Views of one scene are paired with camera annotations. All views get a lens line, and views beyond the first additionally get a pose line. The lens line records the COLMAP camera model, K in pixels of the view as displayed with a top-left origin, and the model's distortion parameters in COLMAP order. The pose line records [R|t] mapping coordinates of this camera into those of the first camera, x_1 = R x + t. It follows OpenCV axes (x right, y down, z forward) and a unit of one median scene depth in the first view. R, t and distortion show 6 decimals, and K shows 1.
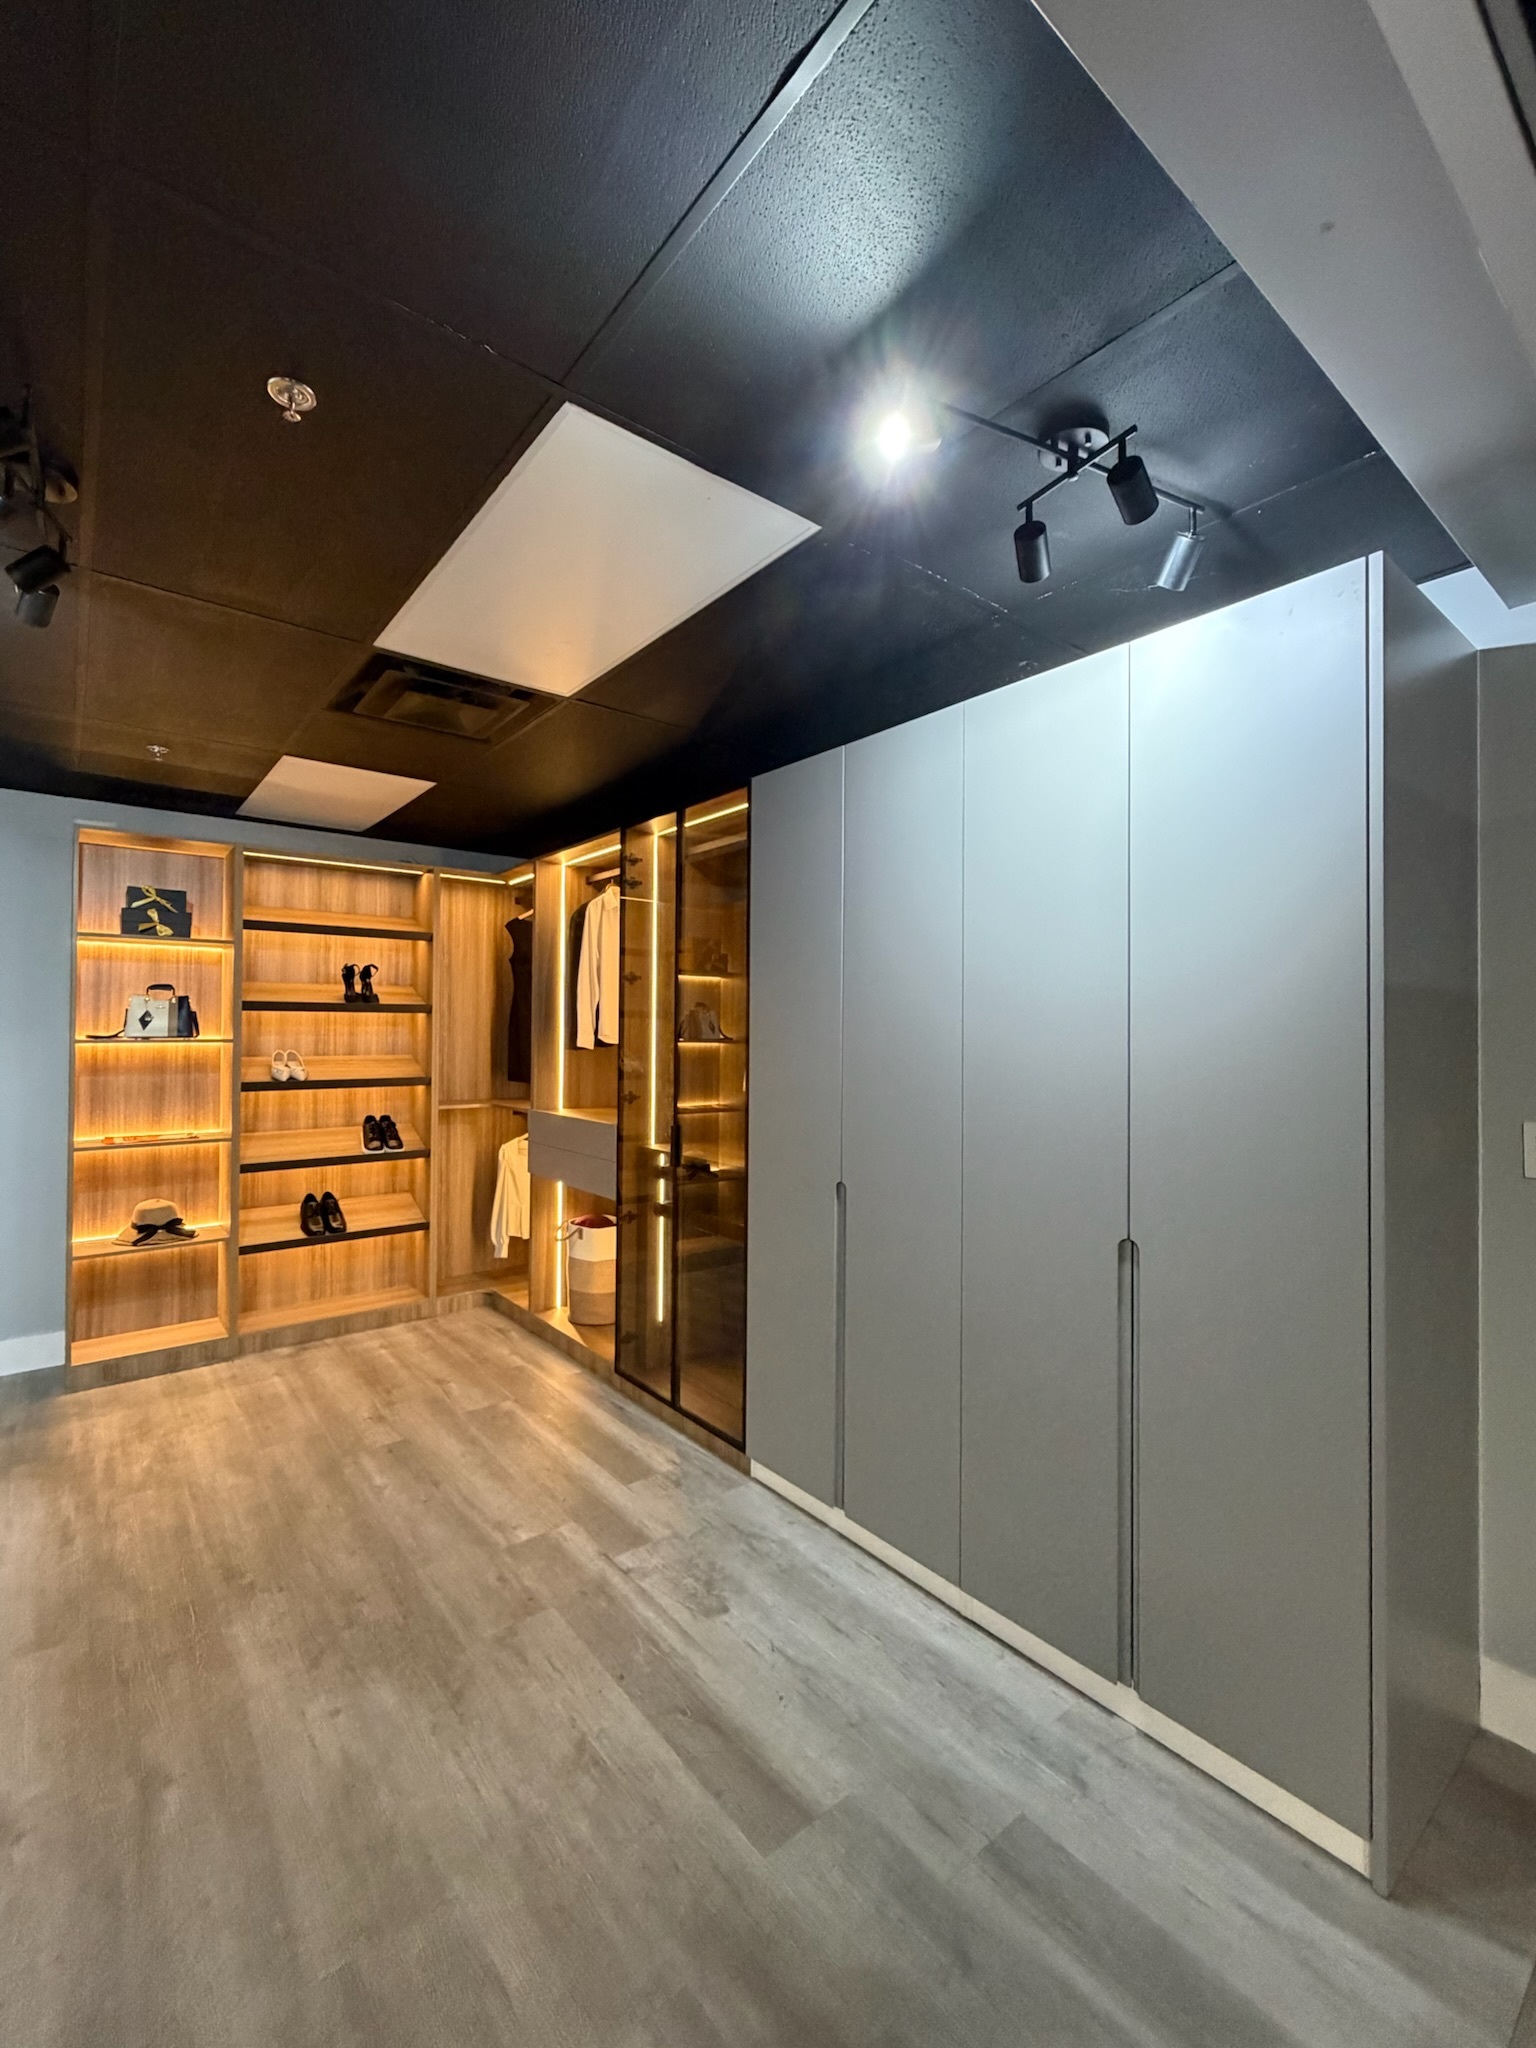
lens RADIAL K [[882.0, 0, 771.8], [0, 882.0, 1022.6], [0, 0, 1]] dist [-0.001268, 0.002975]
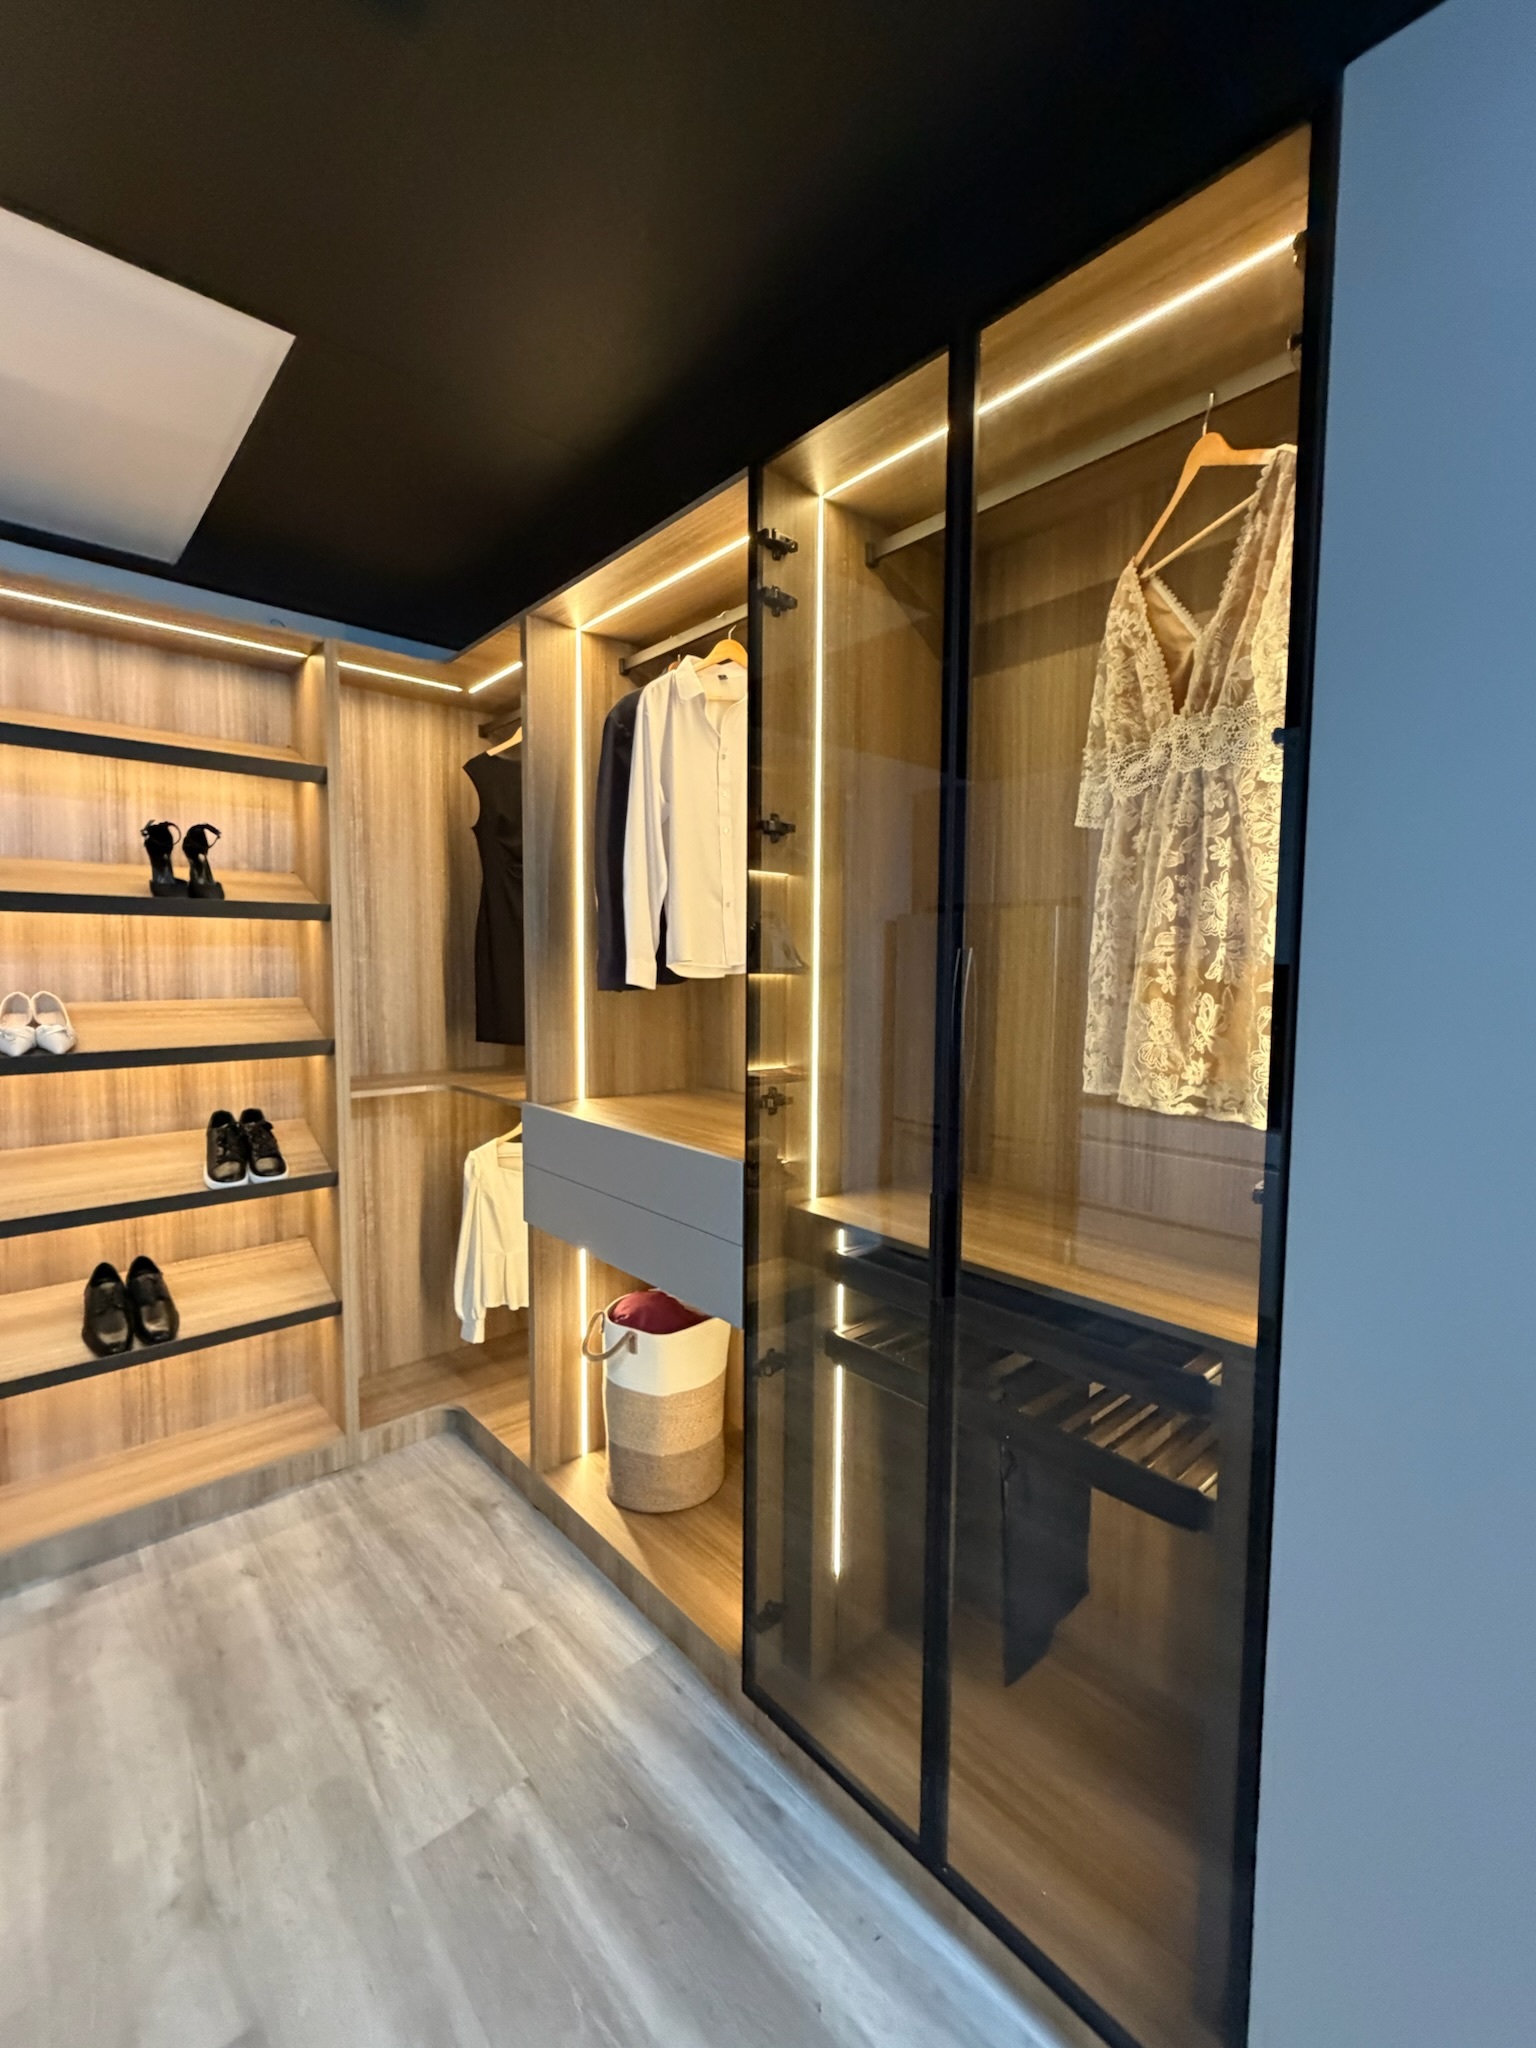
lens RADIAL K [[882.0, 0, 766.2], [0, 882.0, 1021.3], [0, 0, 1]] dist [-0.001268, 0.002975]
pose [[0.998892, -0.004502, 0.046845, -0.169505], [0.000734, 0.996782, 0.080151, 0.008941], [-0.047055, -0.080028, 0.995681, 0.517539]]
